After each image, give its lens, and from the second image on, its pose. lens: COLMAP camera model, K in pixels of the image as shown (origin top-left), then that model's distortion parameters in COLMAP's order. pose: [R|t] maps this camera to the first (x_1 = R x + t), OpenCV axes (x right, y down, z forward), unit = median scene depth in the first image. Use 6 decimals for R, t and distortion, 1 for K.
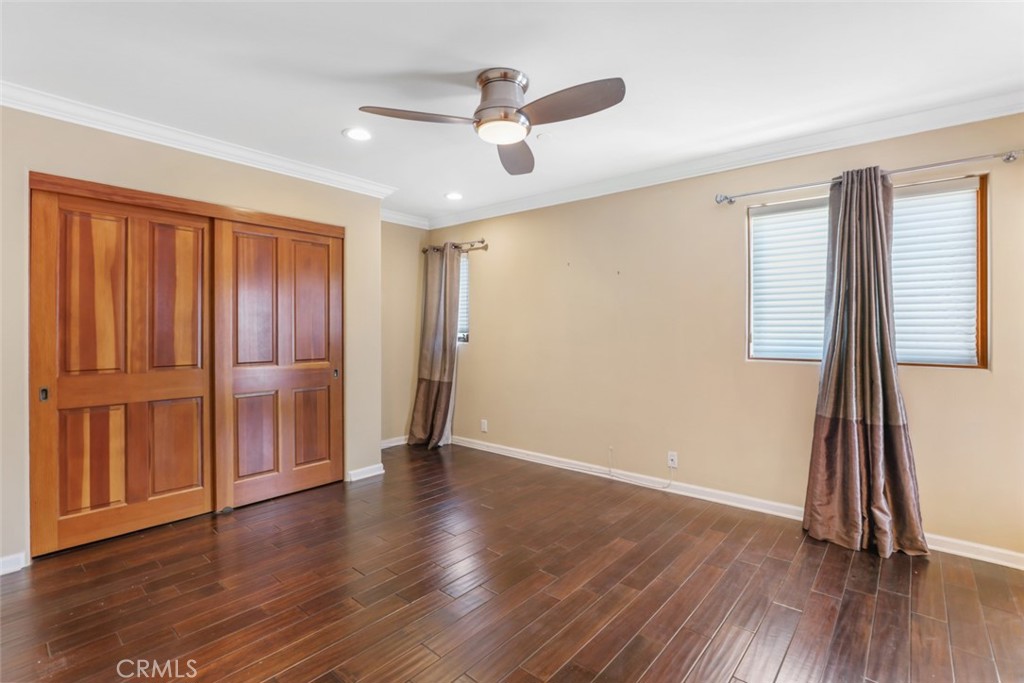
lens RADIAL K [[459.9, 0, 540.3], [0, 459.9, 328.8], [0, 0, 1]] dist [-0.012248, -0.000429]
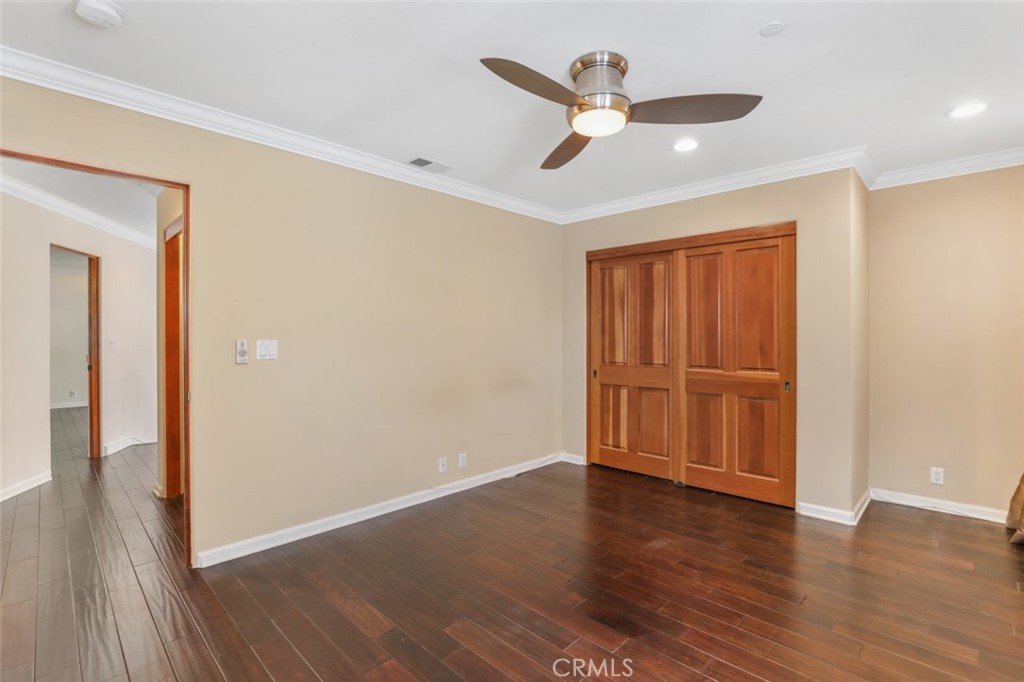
lens RADIAL K [[469.6, 0, 512.0], [0, 469.6, 341.0], [0, 0, 1]] dist [-0.030346, -0.000169]
pose [[-0.082079, 0.000522, -0.996626, 0.698567], [-0.003084, 0.999995, 0.000778, 0.012995], [0.996621, 0.003138, -0.082077, 0.745261]]
